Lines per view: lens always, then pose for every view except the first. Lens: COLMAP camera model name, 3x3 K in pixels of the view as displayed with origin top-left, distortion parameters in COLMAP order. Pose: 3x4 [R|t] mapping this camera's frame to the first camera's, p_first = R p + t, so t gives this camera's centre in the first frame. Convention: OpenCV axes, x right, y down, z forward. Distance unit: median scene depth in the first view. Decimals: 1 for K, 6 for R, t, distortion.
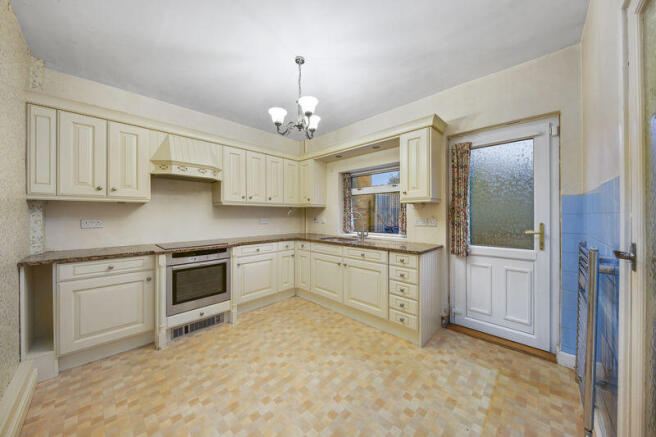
lens RADIAL K [[221.1, 0, 330.4], [0, 221.1, 219.6], [0, 0, 1]] dist [-0.017049, -0.000132]
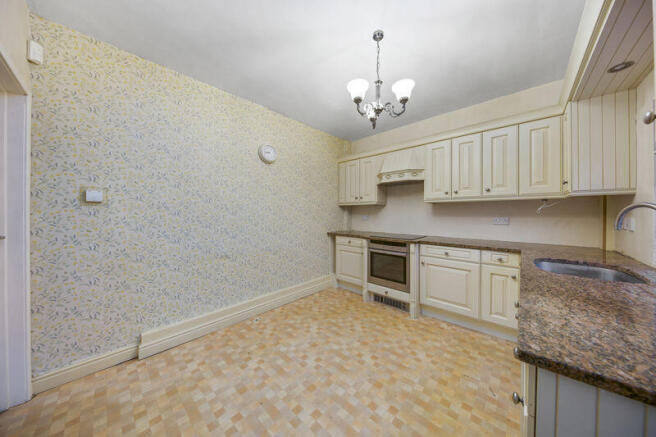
lens RADIAL K [[212.1, 0, 331.5], [0, 212.1, 212.3], [0, 0, 1]] dist [0.021238, -0.000299]
pose [[0.012730, -0.000166, -0.999919, 0.579648], [-0.017966, 0.999839, -0.000395, -0.016222], [0.999758, 0.017969, 0.012725, 0.634958]]
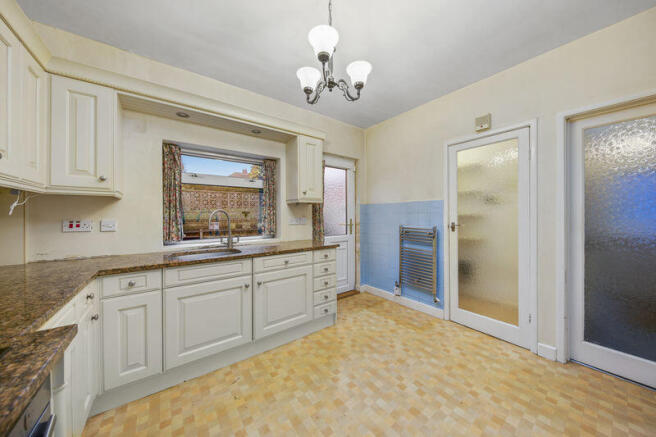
lens RADIAL K [[219.7, 0, 328.4], [0, 219.7, 217.9], [0, 0, 1]] dist [-0.001068, -0.000115]
pose [[0.151055, -0.010810, 0.988466, -0.655299], [0.020977, 0.999750, 0.007728, -0.009716], [-0.988303, 0.019568, 0.151244, 0.720489]]
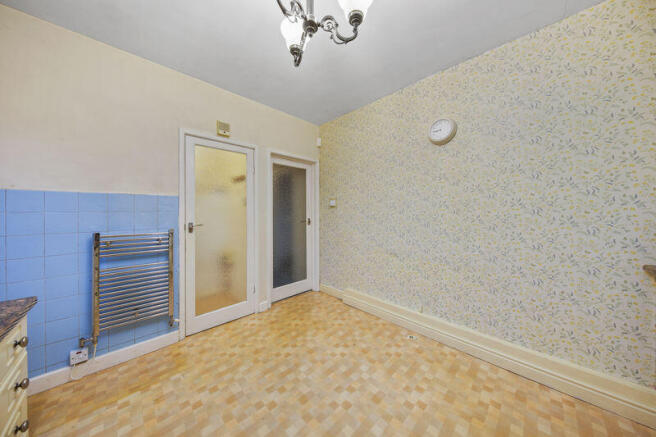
lens RADIAL K [[212.1, 0, 331.0], [0, 212.1, 212.0], [0, 0, 1]] dist [0.021238, -0.000299]
pose [[-0.999719, 0.007681, 0.022432, -0.153845], [0.008028, 0.999849, 0.015430, -0.020649], [-0.022310, 0.015605, -0.999629, 1.178571]]
